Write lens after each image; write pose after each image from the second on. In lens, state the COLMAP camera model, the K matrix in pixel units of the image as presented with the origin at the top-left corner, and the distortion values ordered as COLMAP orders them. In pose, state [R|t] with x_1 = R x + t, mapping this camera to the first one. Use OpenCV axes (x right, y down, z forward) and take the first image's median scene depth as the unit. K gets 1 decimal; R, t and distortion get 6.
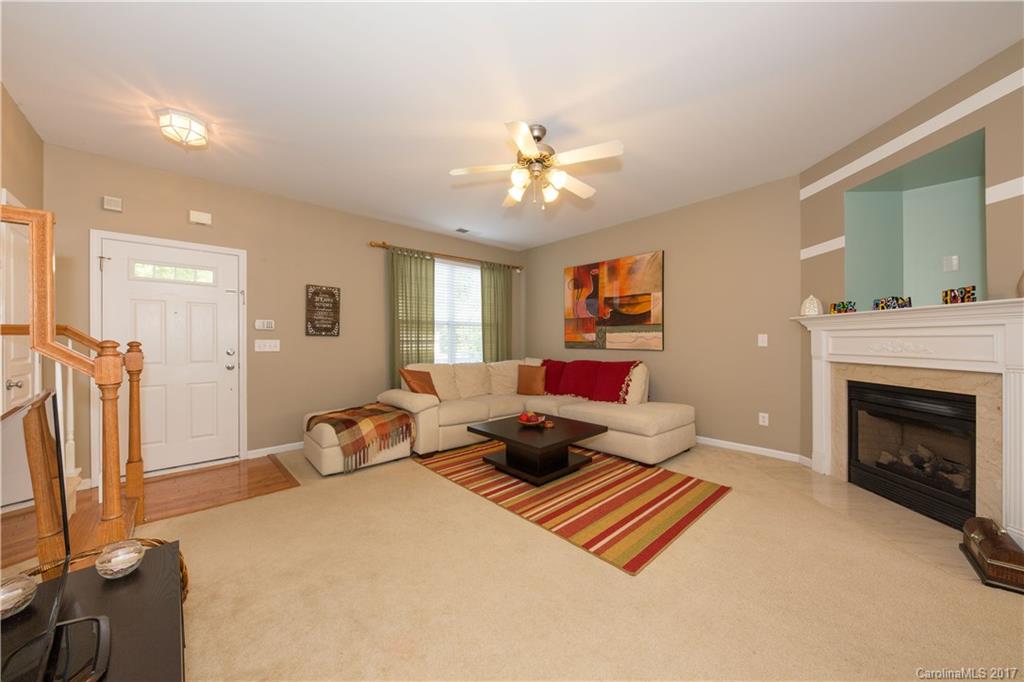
lens RADIAL K [[351.7, 0, 510.9], [0, 351.7, 341.4], [0, 0, 1]] dist [0.007235, -0.004495]
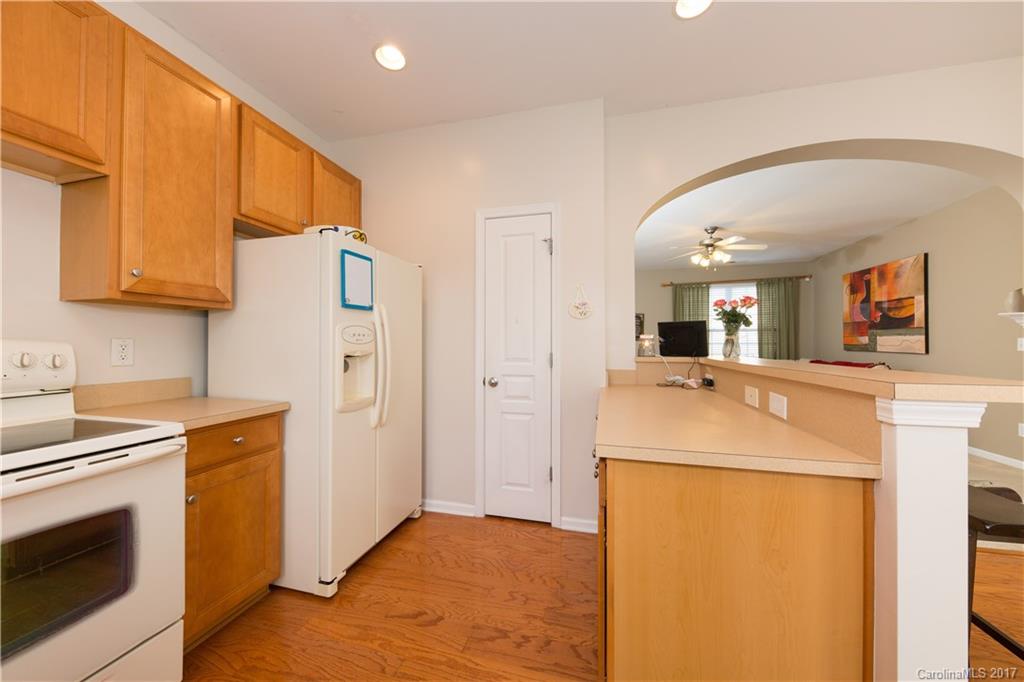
lens RADIAL K [[351.7, 0, 511.7], [0, 351.7, 342.2], [0, 0, 1]] dist [0.007235, -0.004495]
pose [[0.539005, 0.001039, -0.842302, 0.636539], [-0.002151, 0.999998, -0.000142, -0.004952], [0.842300, 0.001888, 0.539006, -0.511722]]
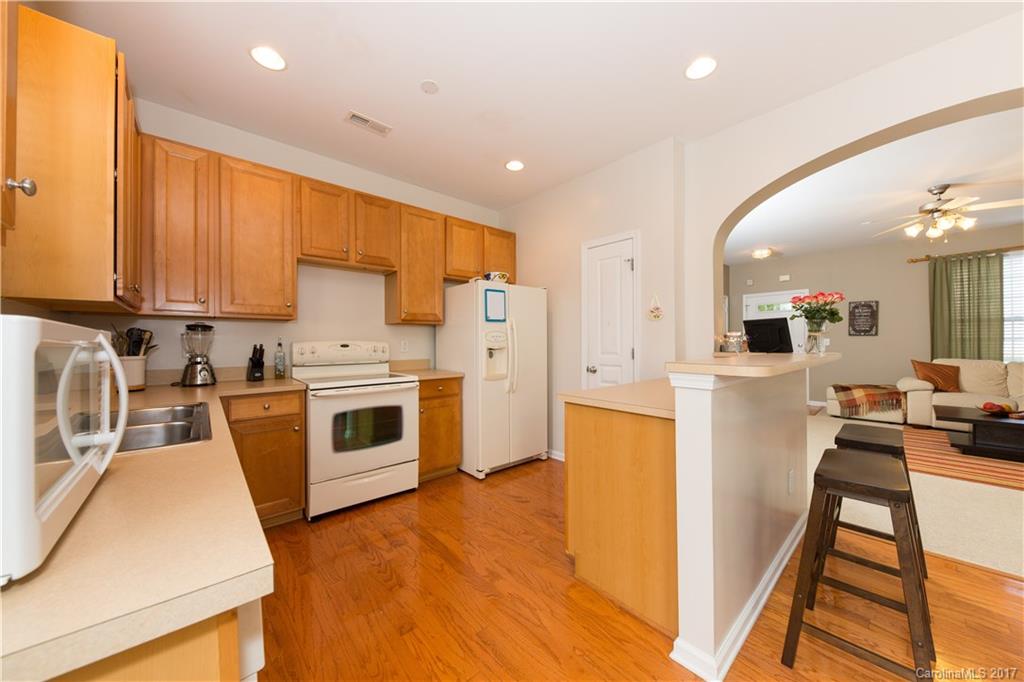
lens RADIAL K [[351.7, 0, 512.4], [0, 351.7, 343.1], [0, 0, 1]] dist [0.007235, -0.004495]
pose [[-0.024597, 0.008239, -0.999663, 0.908127], [0.006399, 0.999947, 0.008084, -0.005706], [0.999677, -0.006198, -0.024649, -0.388391]]
